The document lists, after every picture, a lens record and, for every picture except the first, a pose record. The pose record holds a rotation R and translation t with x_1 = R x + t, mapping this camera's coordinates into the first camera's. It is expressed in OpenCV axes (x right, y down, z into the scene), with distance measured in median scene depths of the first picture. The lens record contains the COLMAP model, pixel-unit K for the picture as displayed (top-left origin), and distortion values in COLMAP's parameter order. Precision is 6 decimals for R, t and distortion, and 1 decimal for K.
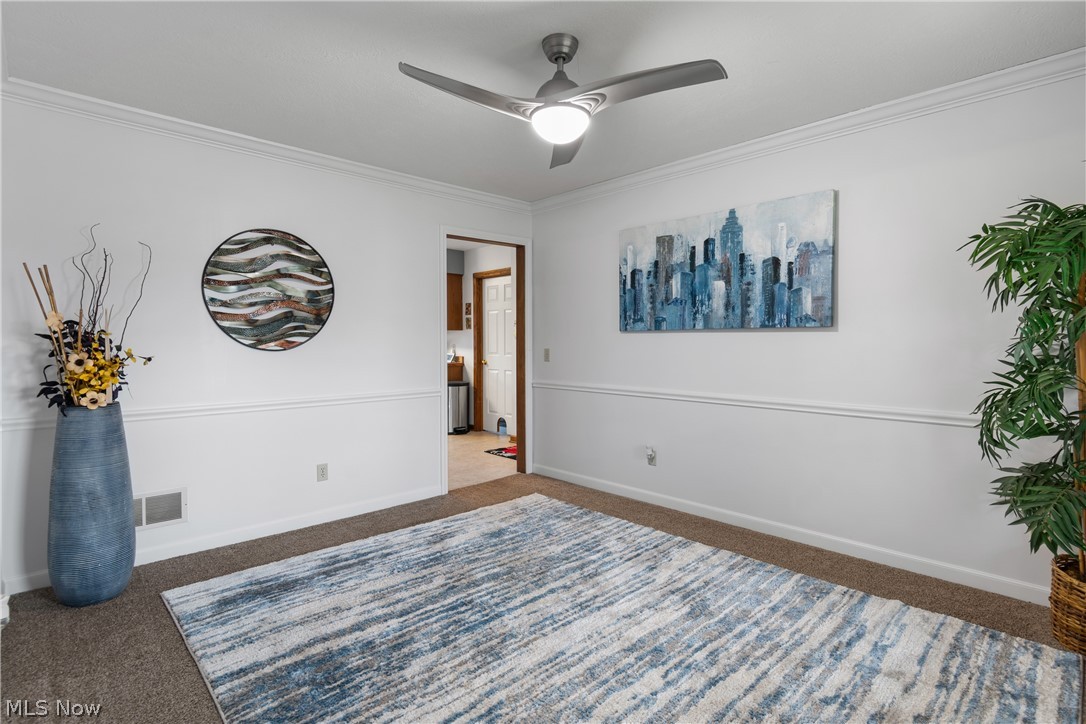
lens RADIAL K [[530.2, 0, 545.9], [0, 530.2, 361.6], [0, 0, 1]] dist [-0.003761, 0.000507]
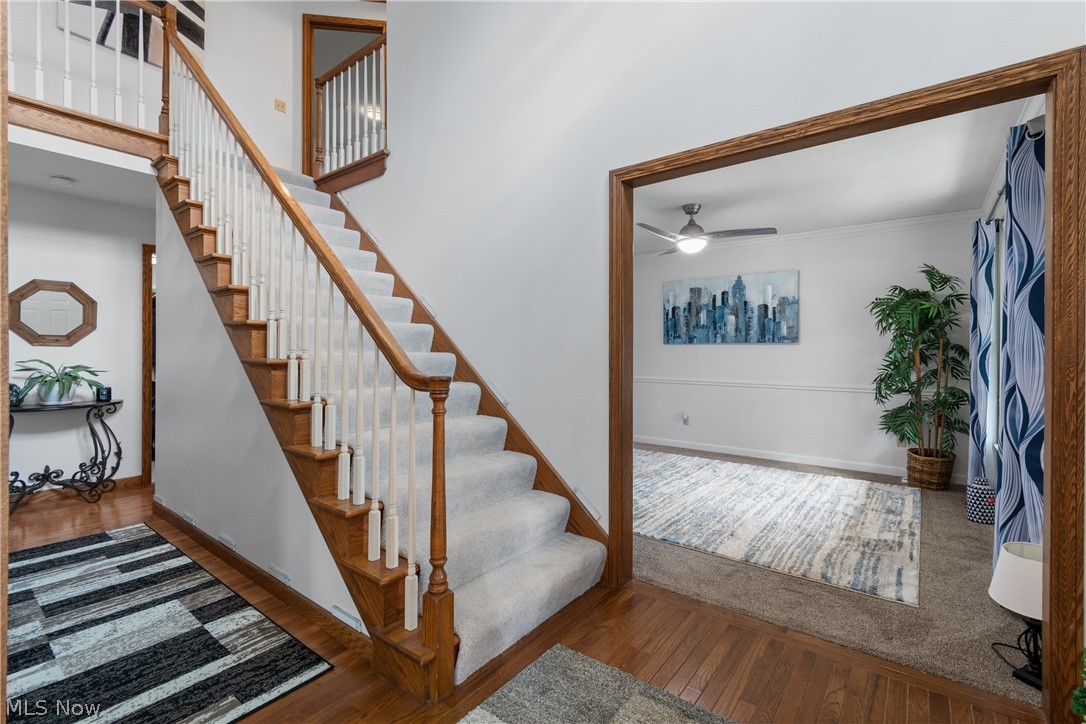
lens RADIAL K [[480.5, 0, 541.4], [0, 480.5, 354.6], [0, 0, 1]] dist [0.001209, -0.000768]
pose [[0.990502, 0.003000, 0.137466, -0.546106], [0.001060, 0.999566, -0.029450, 0.024707], [-0.137494, 0.029316, 0.990069, -0.517098]]
